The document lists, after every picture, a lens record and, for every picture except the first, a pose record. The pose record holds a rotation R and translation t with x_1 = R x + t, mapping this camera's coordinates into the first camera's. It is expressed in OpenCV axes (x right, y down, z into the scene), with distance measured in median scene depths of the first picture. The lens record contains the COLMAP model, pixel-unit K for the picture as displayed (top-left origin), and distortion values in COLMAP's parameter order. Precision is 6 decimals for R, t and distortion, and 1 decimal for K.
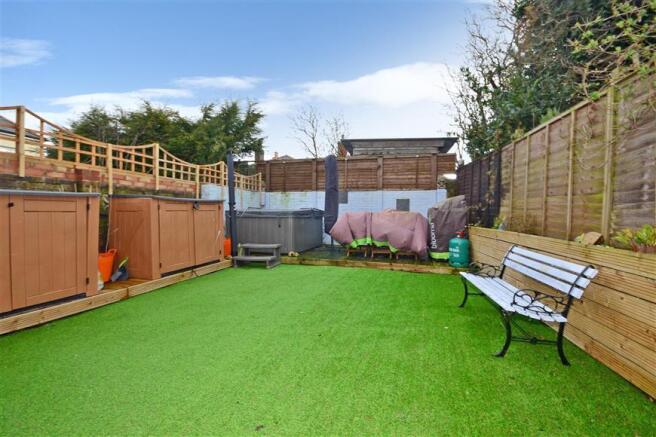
lens RADIAL K [[295.3, 0, 326.3], [0, 295.3, 218.2], [0, 0, 1]] dist [0.002100, 0.000038]
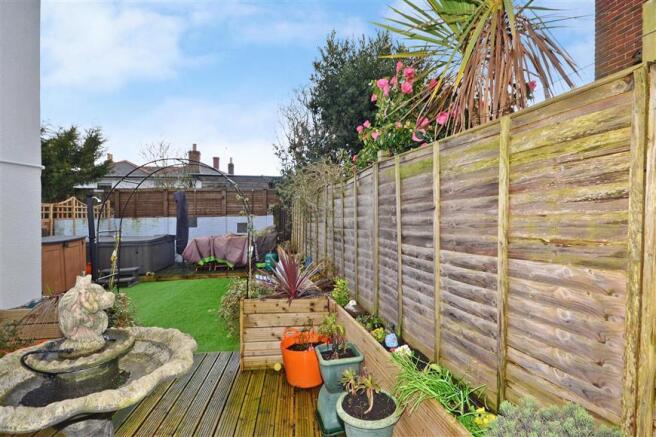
lens RADIAL K [[319.5, 0, 329.9], [0, 319.5, 215.7], [0, 0, 1]] dist [0.006321, 0.000514]
pose [[0.901975, -0.022185, 0.431218, -0.001933], [0.030448, 0.999461, -0.012267, -0.080082], [-0.430714, 0.024194, 0.902164, -0.532373]]
